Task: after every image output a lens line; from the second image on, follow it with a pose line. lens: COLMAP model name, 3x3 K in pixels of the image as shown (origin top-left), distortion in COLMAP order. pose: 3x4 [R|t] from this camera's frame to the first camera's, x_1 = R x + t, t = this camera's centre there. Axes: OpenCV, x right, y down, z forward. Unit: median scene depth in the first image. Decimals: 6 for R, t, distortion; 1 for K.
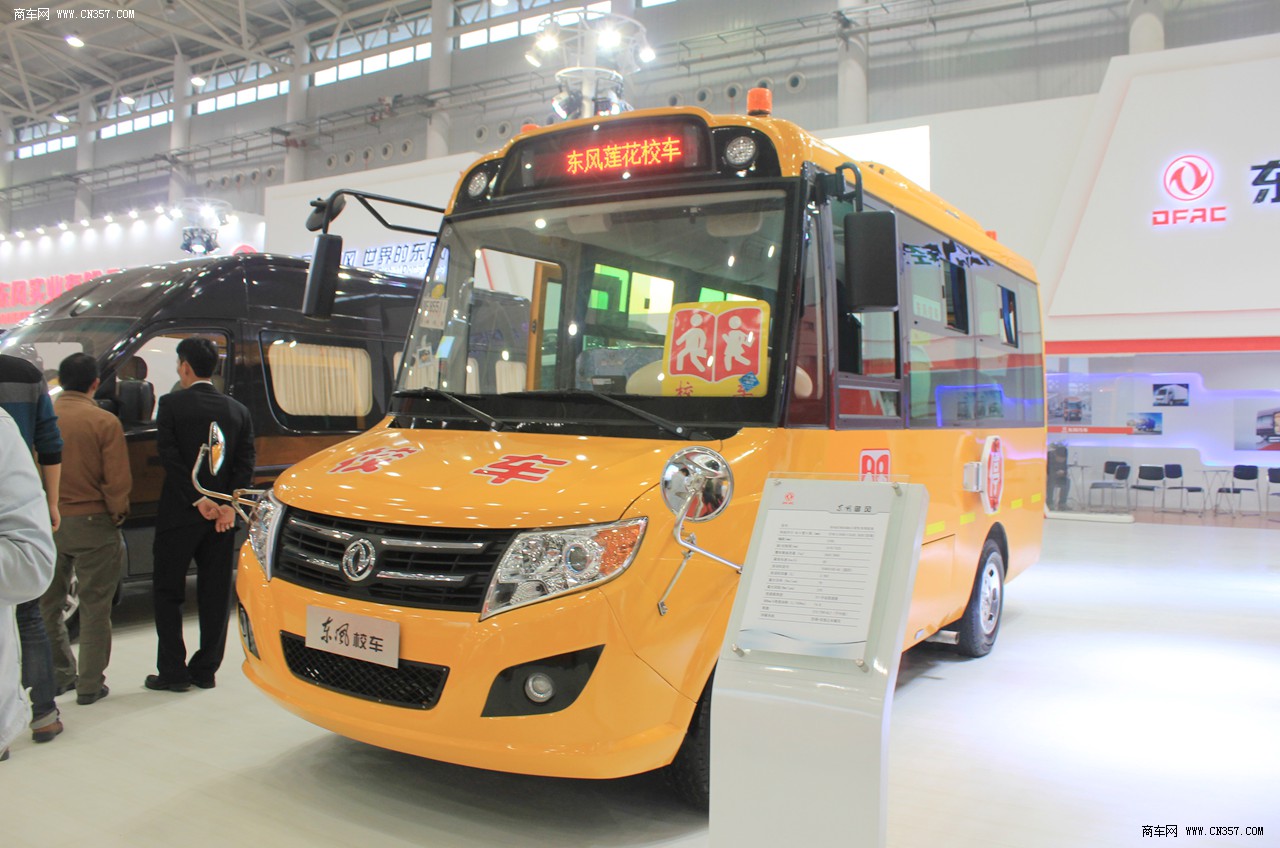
lens RADIAL K [[1086.5, 0, 640.0], [0, 1086.5, 424.0], [0, 0, 1]] dist [-0.189513, 0.183335]
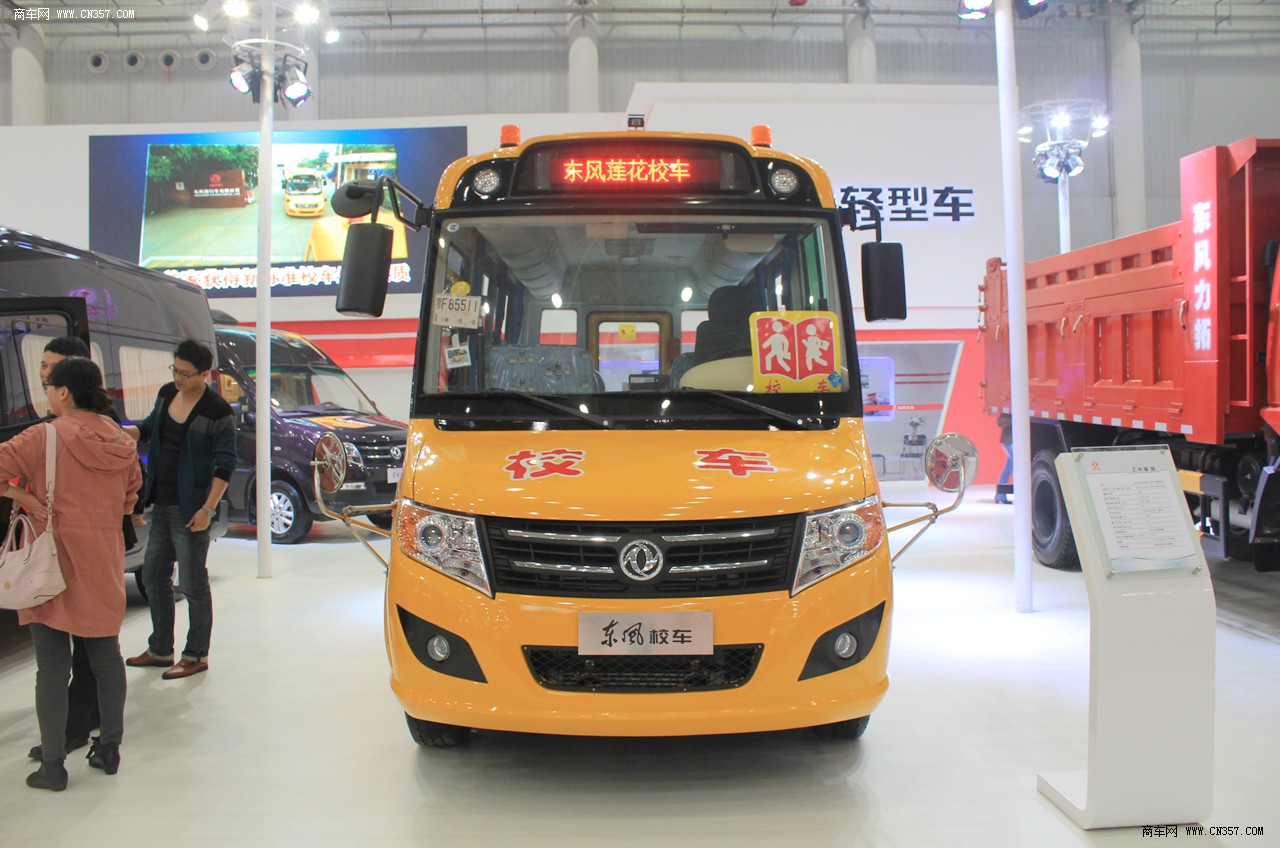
lens RADIAL K [[1072.8, 0, 639.9], [0, 1072.8, 394.0], [0, 0, 1]] dist [-0.122160, 0.094770]
pose [[0.824600, -0.025733, 0.565131, -0.706332], [0.031733, 0.999496, -0.000791, -0.026743], [-0.564826, 0.018585, 0.825001, 0.124253]]
